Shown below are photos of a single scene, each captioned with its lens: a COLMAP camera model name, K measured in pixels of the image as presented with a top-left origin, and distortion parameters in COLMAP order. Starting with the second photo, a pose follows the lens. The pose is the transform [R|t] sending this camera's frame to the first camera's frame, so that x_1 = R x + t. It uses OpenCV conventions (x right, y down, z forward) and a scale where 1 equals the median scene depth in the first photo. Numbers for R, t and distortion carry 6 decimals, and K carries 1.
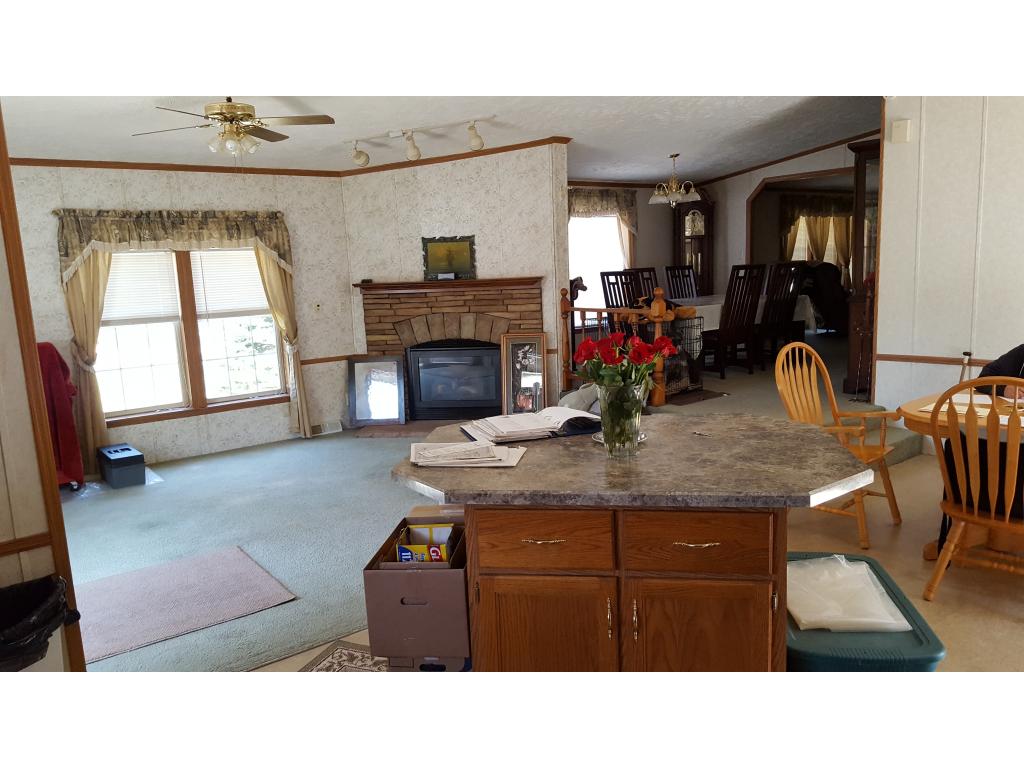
lens RADIAL K [[780.7, 0, 542.6], [0, 780.7, 391.0], [0, 0, 1]] dist [0.087695, -0.109261]
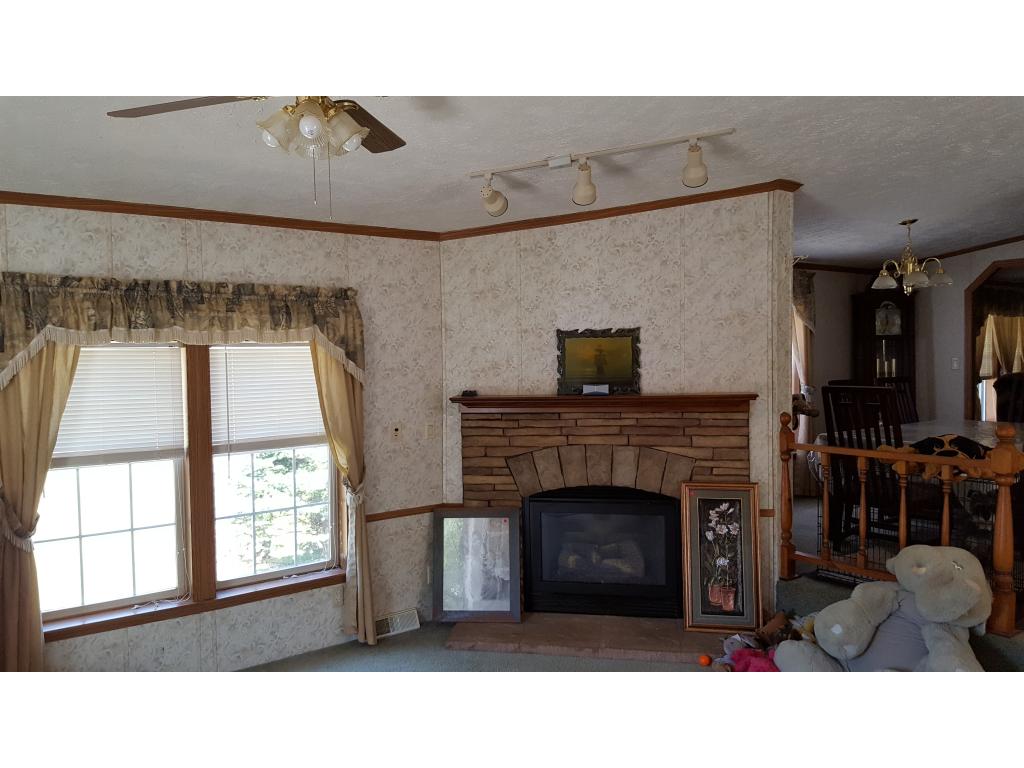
lens RADIAL K [[780.7, 0, 522.0], [0, 780.7, 381.4], [0, 0, 1]] dist [0.087695, -0.109261]
pose [[0.998800, 0.022589, -0.043446, -0.158305], [-0.028112, 0.990977, -0.131048, -0.068228], [0.040093, 0.132112, 0.990424, 0.365706]]
